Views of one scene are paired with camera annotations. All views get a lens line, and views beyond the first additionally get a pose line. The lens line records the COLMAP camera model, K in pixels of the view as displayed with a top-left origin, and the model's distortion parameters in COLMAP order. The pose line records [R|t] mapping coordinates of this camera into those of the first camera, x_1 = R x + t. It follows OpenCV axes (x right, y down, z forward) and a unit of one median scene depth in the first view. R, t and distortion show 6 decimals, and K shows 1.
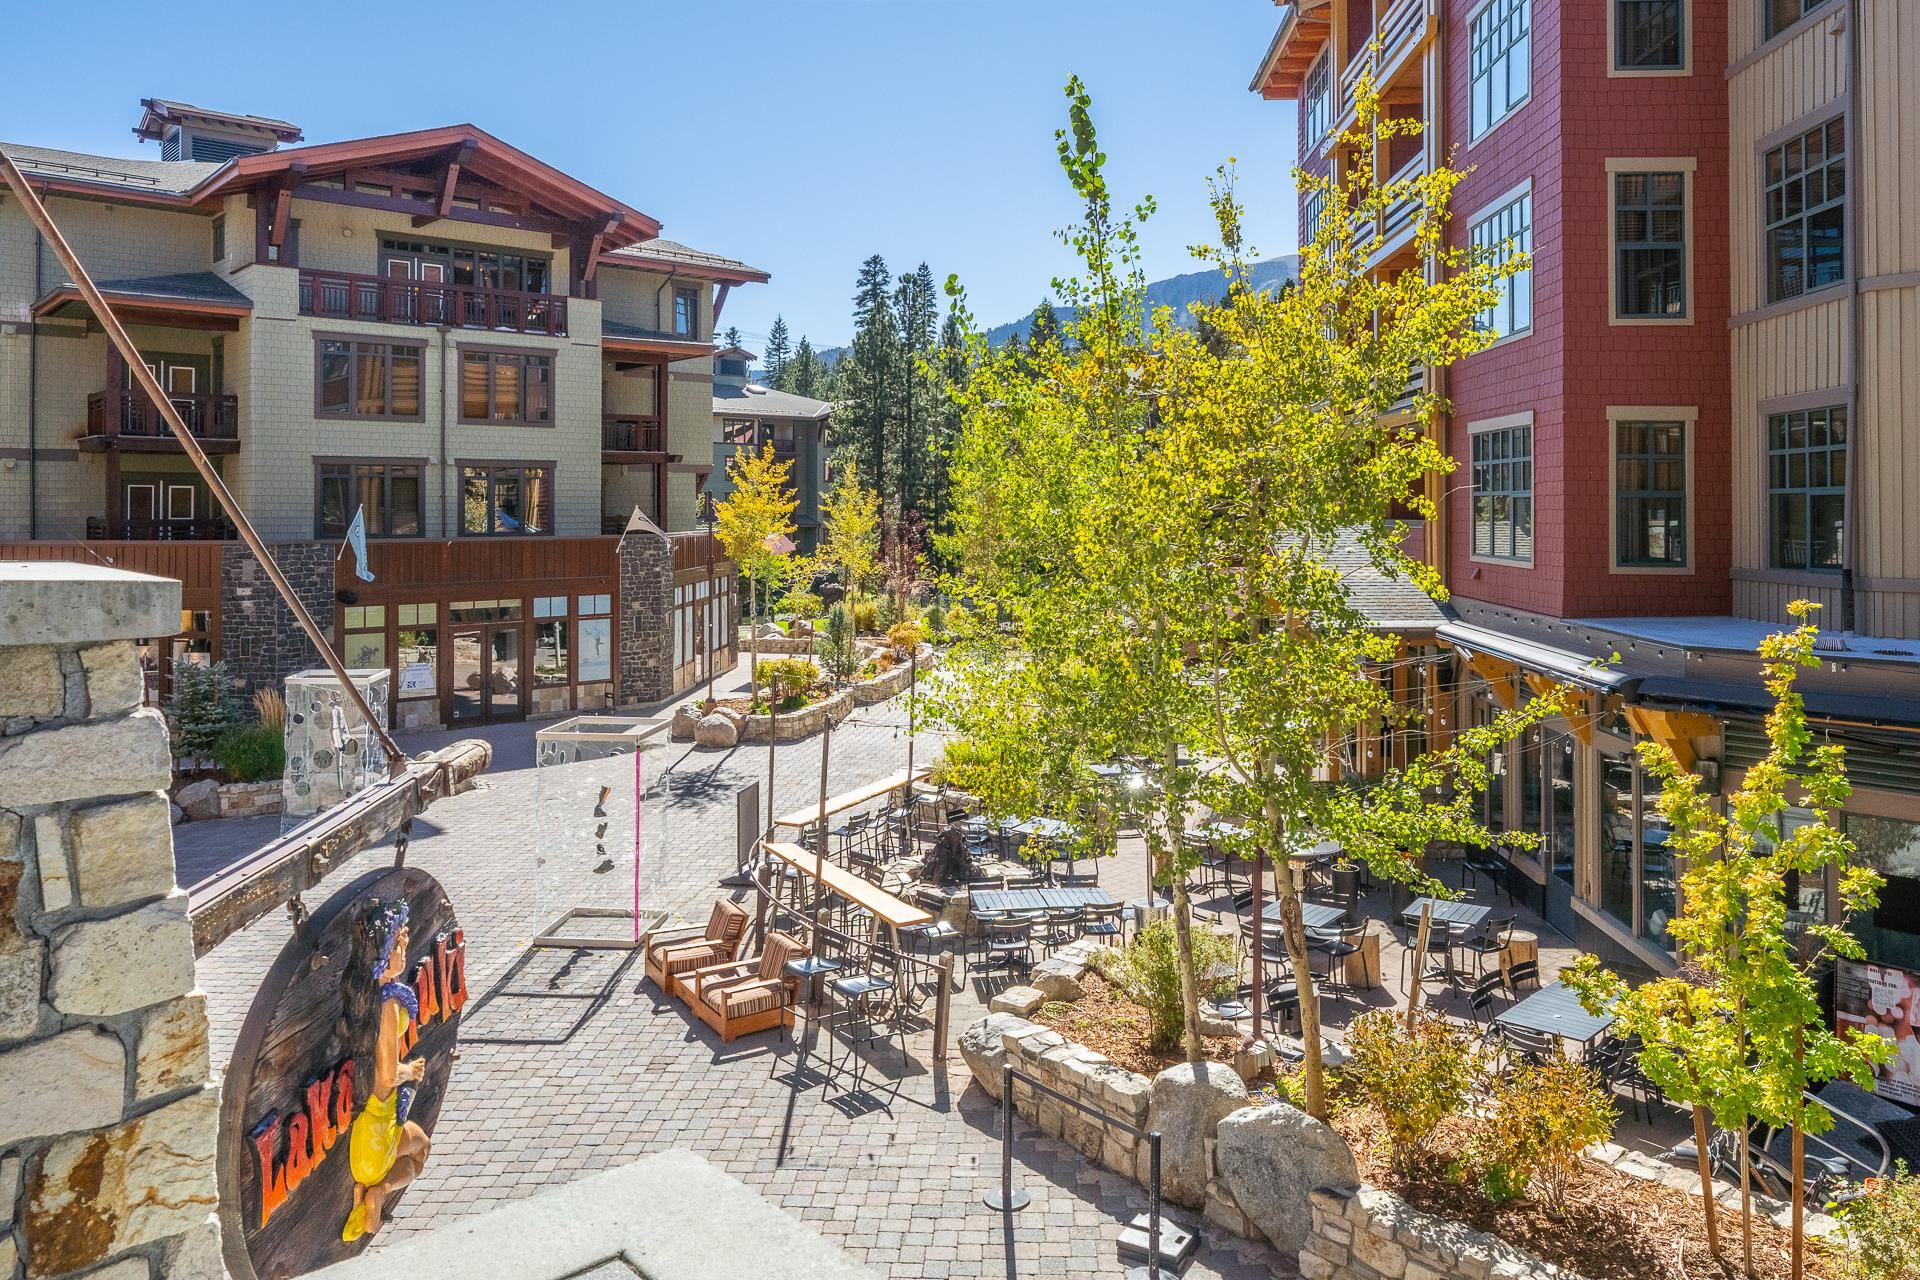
lens RADIAL K [[1344.9, 0, 966.3], [0, 1344.9, 489.5], [0, 0, 1]] dist [0.001204, 0.000390]
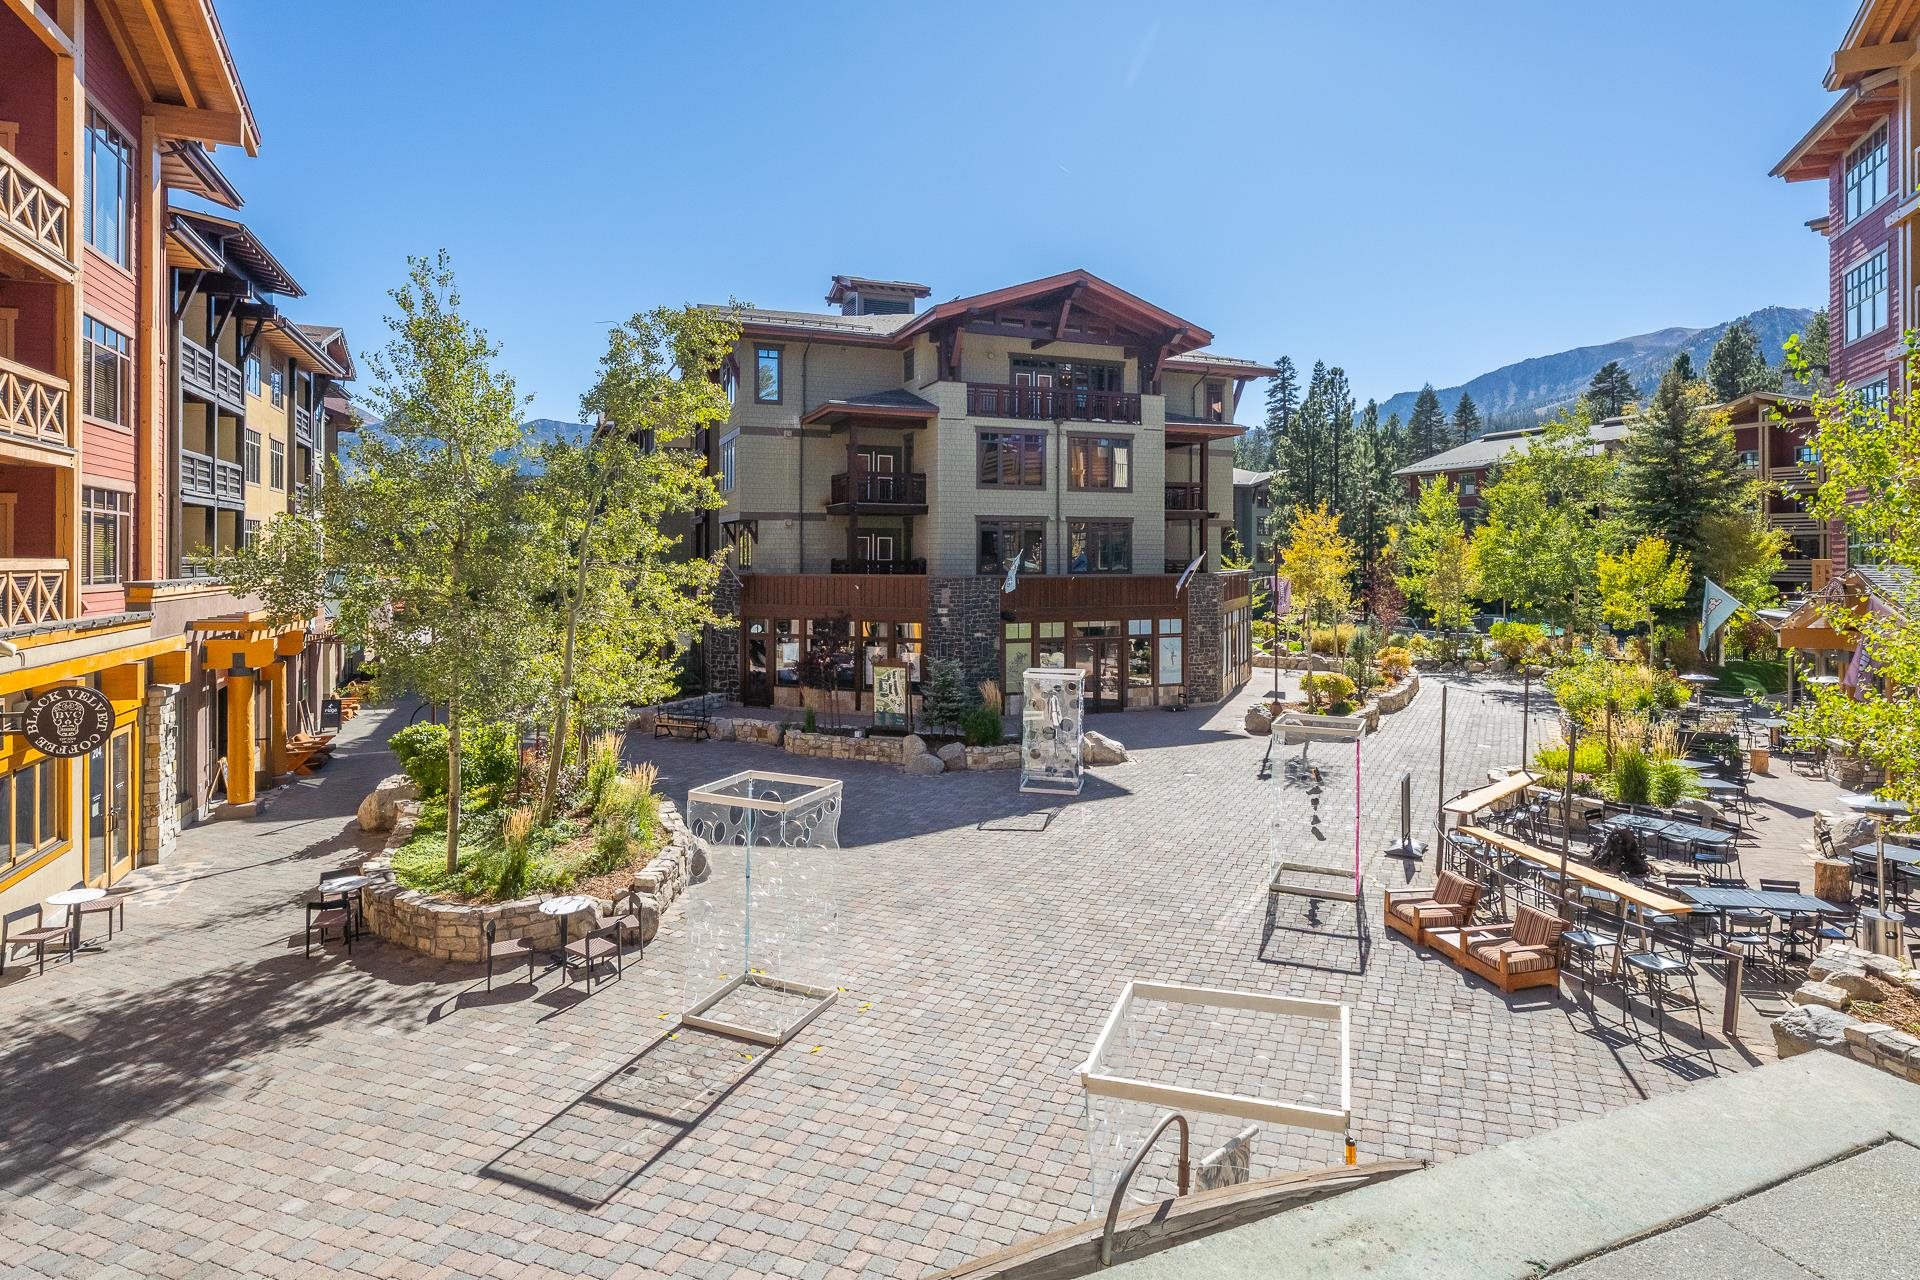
lens RADIAL K [[1013.7, 0, 965.3], [0, 1013.7, 551.4], [0, 0, 1]] dist [-0.010112, 0.001861]
pose [[0.942695, 0.000789, -0.333655, -0.137397], [0.002232, 0.999960, 0.008669, 0.003294], [0.333648, -0.008917, 0.942655, -0.002603]]
